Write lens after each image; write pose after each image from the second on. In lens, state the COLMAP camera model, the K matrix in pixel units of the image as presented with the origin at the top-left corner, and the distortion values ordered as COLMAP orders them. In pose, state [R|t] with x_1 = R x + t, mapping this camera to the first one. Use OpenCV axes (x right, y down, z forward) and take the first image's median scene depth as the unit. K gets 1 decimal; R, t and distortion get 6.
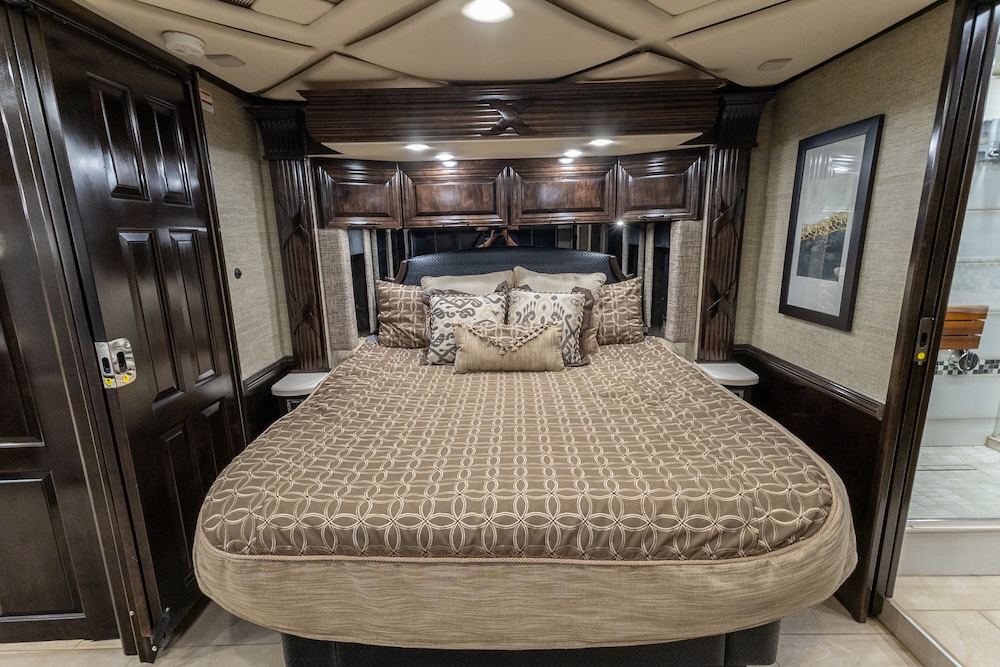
lens RADIAL K [[480.3, 0, 504.1], [0, 480.3, 341.6], [0, 0, 1]] dist [0.024869, -0.007522]
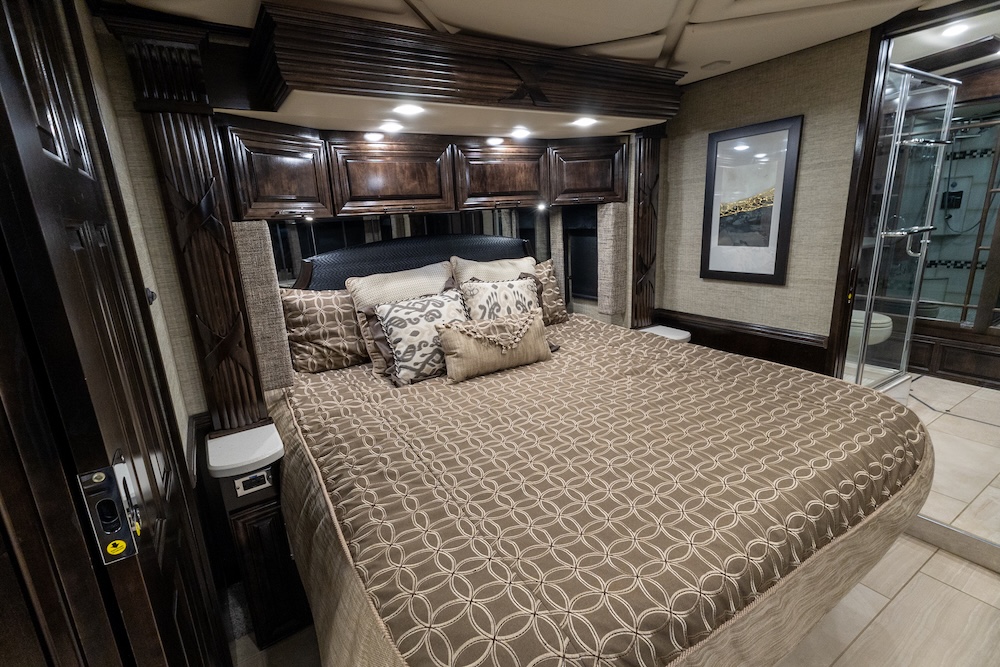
lens RADIAL K [[458.3, 0, 501.5], [0, 458.3, 331.7], [0, 0, 1]] dist [0.024585, -0.005696]
pose [[0.847639, -0.154099, 0.507702, -0.396678], [0.149248, 0.987507, 0.050552, -0.051701], [-0.509149, 0.032924, 0.860048, 0.238351]]
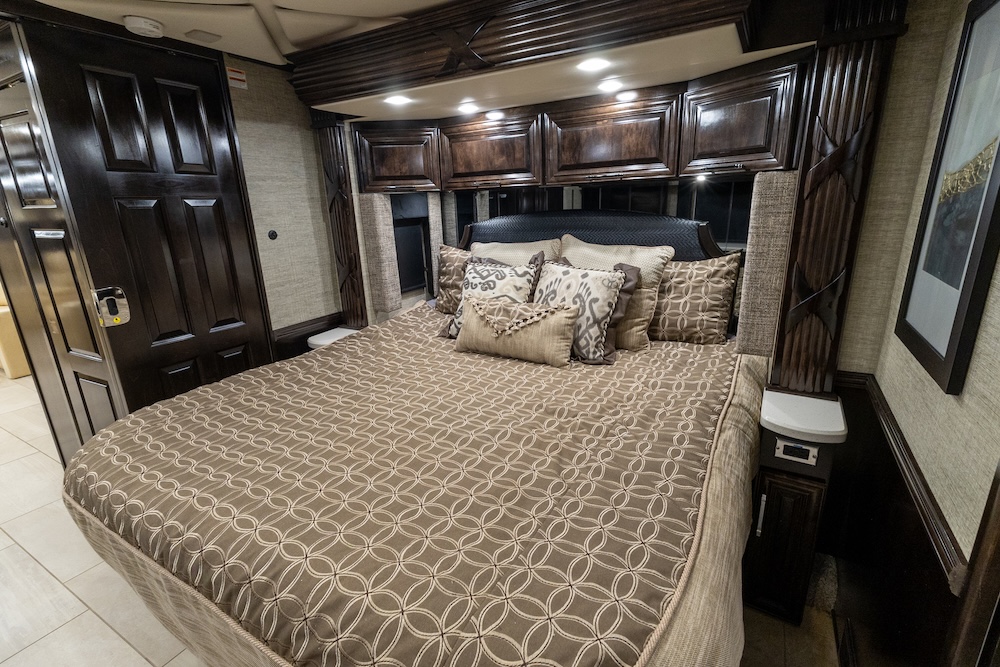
lens RADIAL K [[458.3, 0, 501.5], [0, 458.3, 331.7], [0, 0, 1]] dist [0.024585, -0.005696]
pose [[0.866160, 0.131426, -0.482177, 0.378354], [-0.096042, 0.990593, 0.097479, -0.060959], [0.490452, -0.038123, 0.870634, 0.262091]]
